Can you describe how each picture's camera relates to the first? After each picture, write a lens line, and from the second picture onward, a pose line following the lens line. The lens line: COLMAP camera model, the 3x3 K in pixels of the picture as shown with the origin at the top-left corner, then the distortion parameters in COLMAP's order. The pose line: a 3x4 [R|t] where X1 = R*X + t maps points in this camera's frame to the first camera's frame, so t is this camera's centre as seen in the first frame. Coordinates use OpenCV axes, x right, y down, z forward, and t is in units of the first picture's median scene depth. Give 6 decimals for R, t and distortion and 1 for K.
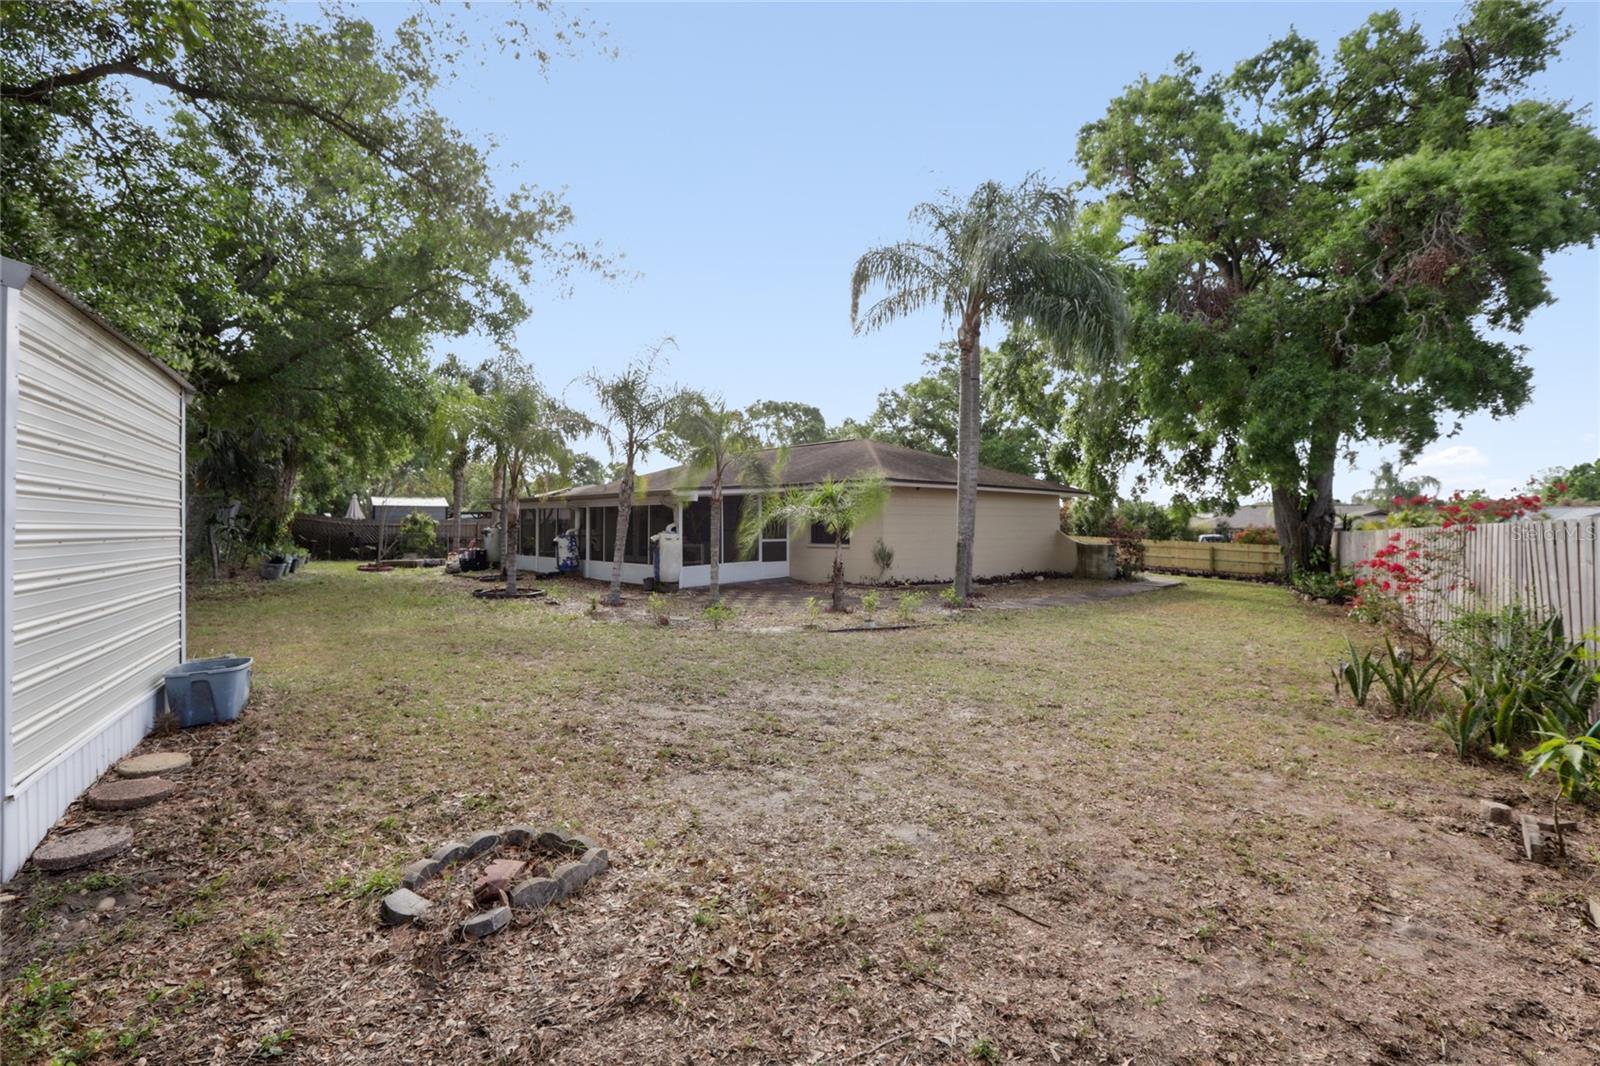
lens RADIAL K [[740.4, 0, 798.2], [0, 740.4, 551.7], [0, 0, 1]] dist [-0.059673, 0.025442]
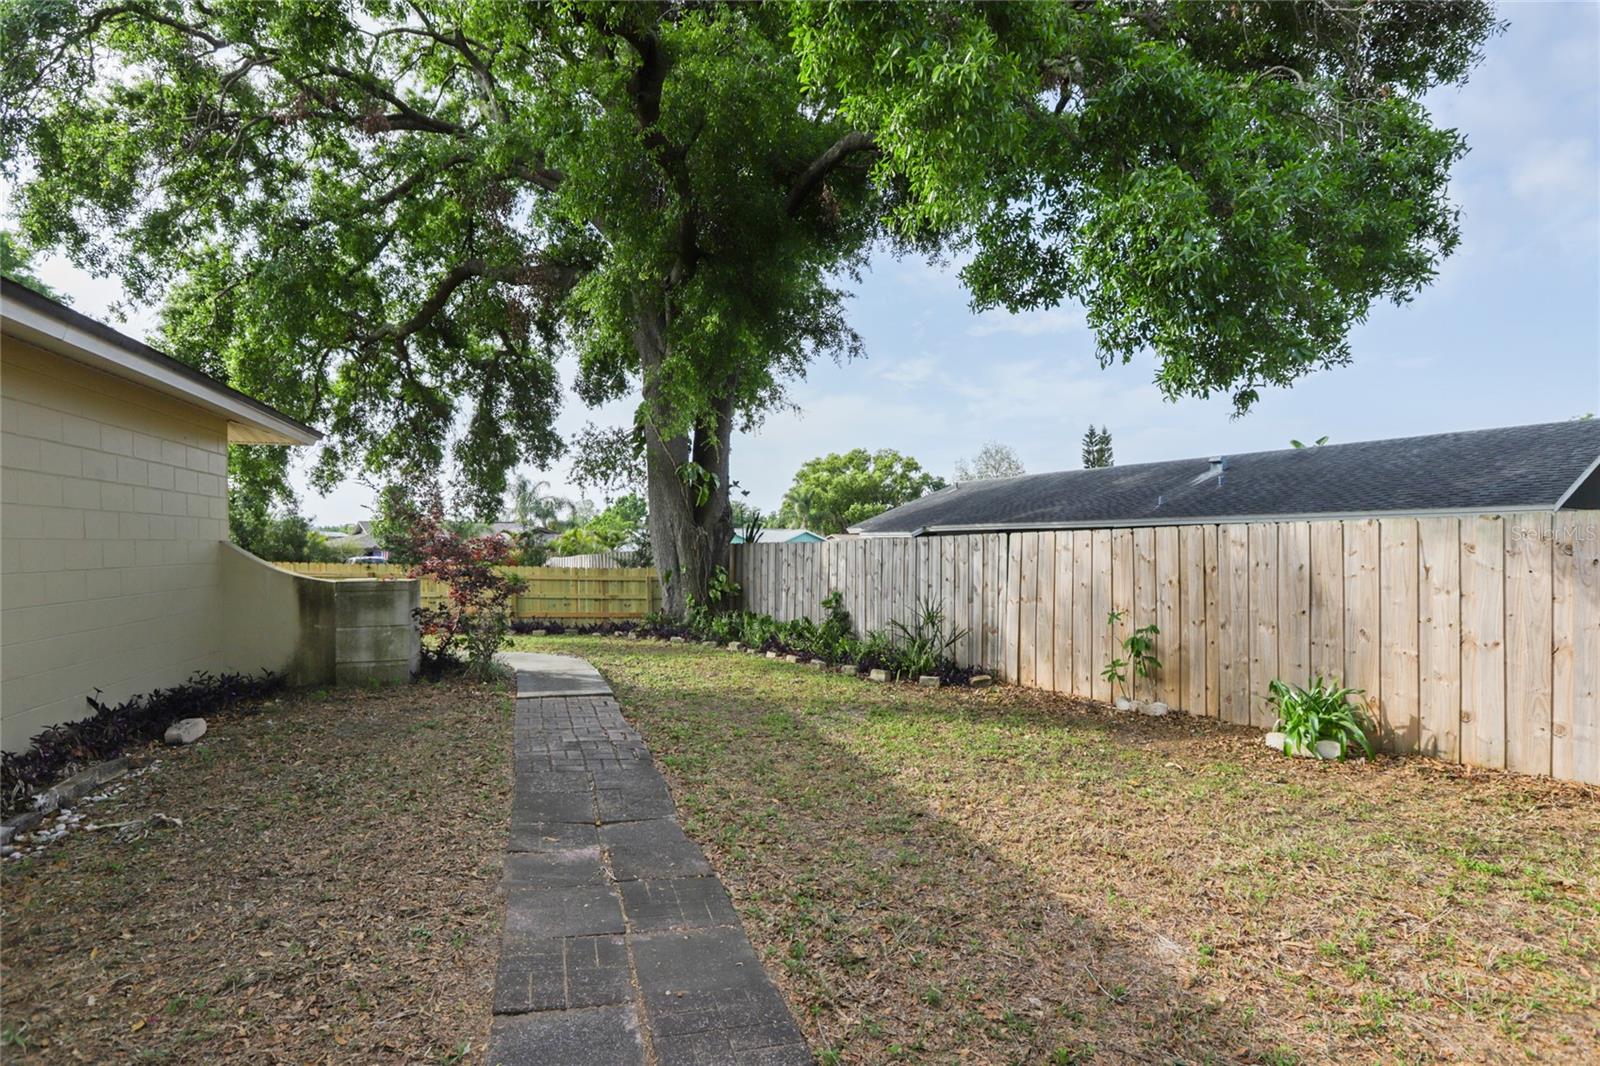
lens RADIAL K [[740.4, 0, 798.2], [0, 740.4, 551.7], [0, 0, 1]] dist [-0.059673, 0.025442]
pose [[0.435273, -0.007543, 0.900267, 0.175933], [0.035376, 0.999336, -0.008731, -0.011983], [-0.899603, 0.035648, 0.435251, 0.615357]]
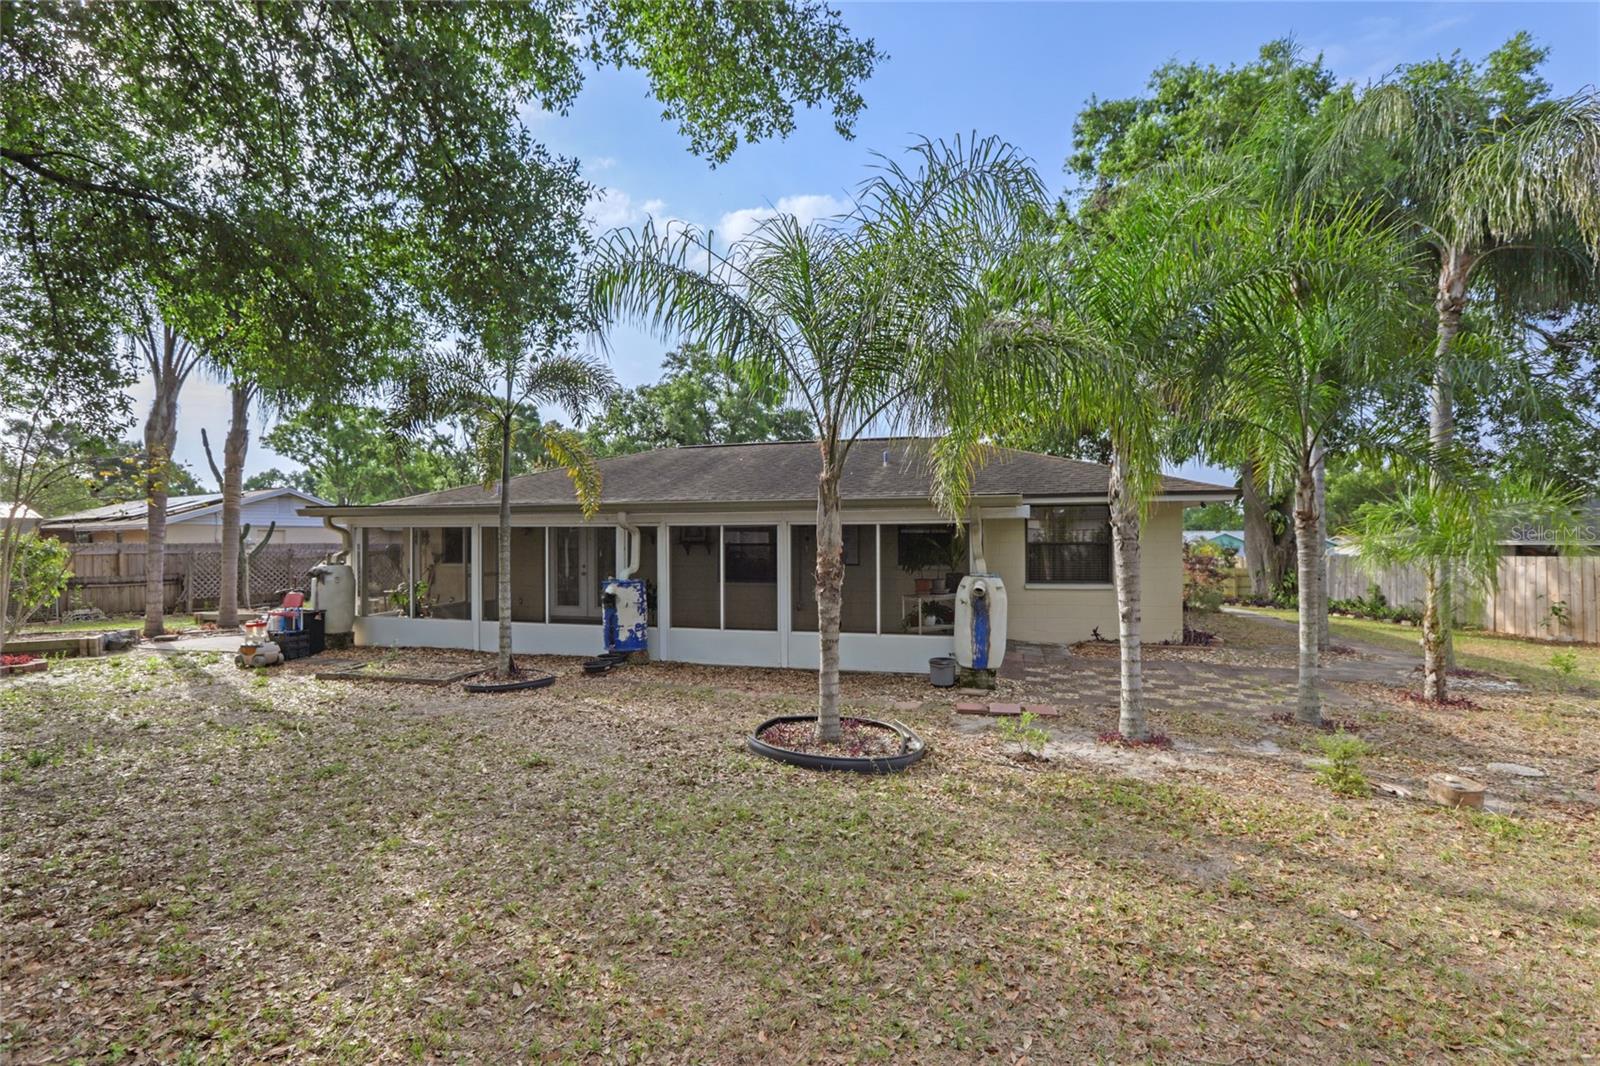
lens RADIAL K [[740.4, 0, 798.2], [0, 740.4, 551.7], [0, 0, 1]] dist [-0.059673, 0.025442]
pose [[0.858363, -0.007990, 0.512981, -0.402851], [0.021500, 0.999561, -0.020408, -0.025051], [-0.512593, 0.028546, 0.858157, 0.422279]]
